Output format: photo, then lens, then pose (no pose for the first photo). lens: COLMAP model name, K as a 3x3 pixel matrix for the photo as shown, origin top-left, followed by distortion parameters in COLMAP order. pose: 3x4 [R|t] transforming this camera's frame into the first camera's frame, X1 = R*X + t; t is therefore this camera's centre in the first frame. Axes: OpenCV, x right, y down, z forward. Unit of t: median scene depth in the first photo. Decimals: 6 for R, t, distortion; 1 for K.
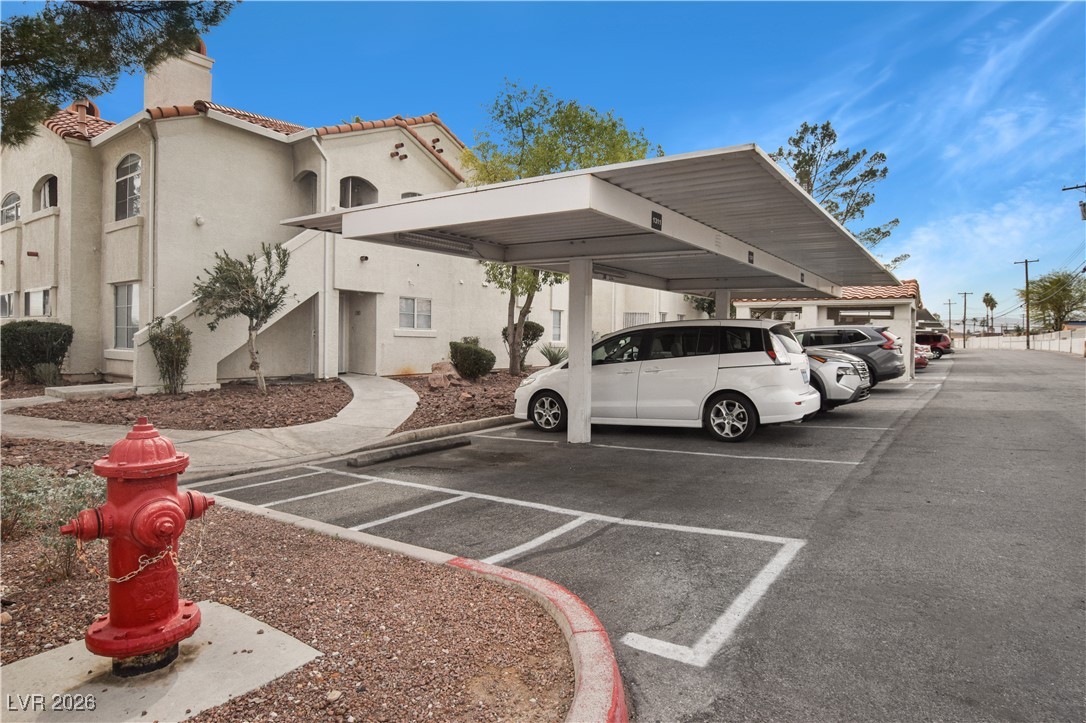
lens RADIAL K [[561.5, 0, 555.4], [0, 561.5, 336.0], [0, 0, 1]] dist [-0.022753, 0.000035]
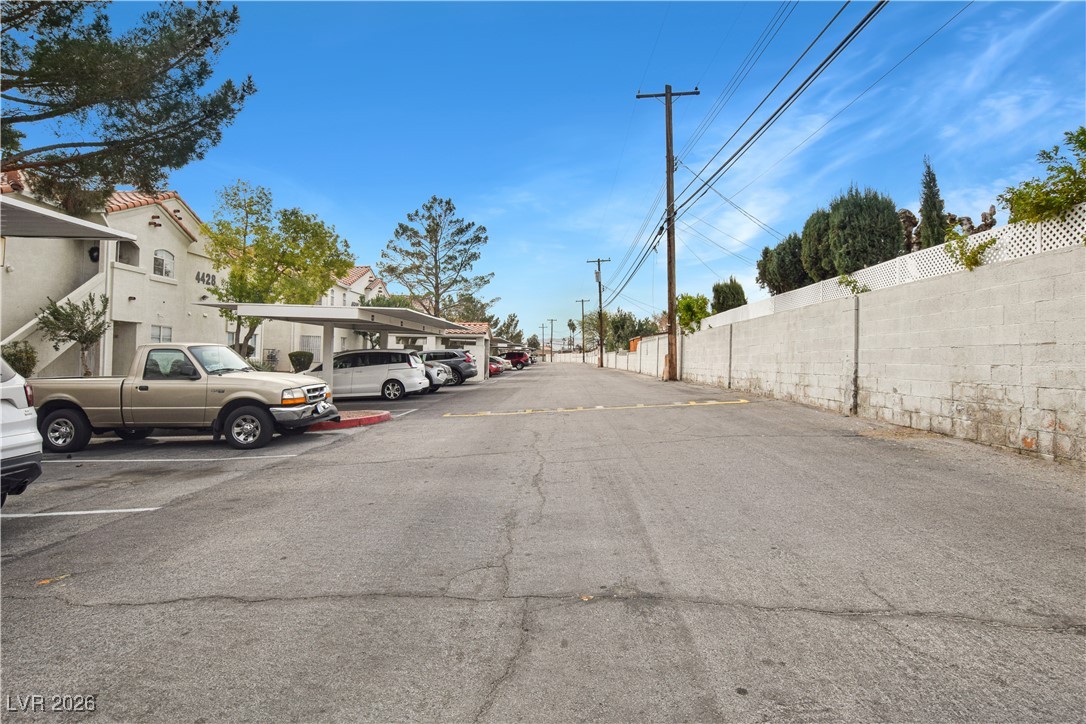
lens RADIAL K [[561.5, 0, 544.5], [0, 561.5, 354.3], [0, 0, 1]] dist [-0.022753, 0.000035]
pose [[0.820789, 0.004667, 0.571213, -0.269379], [-0.008422, 0.999957, 0.003933, -0.012143], [-0.571169, -0.008039, 0.820793, -0.684057]]
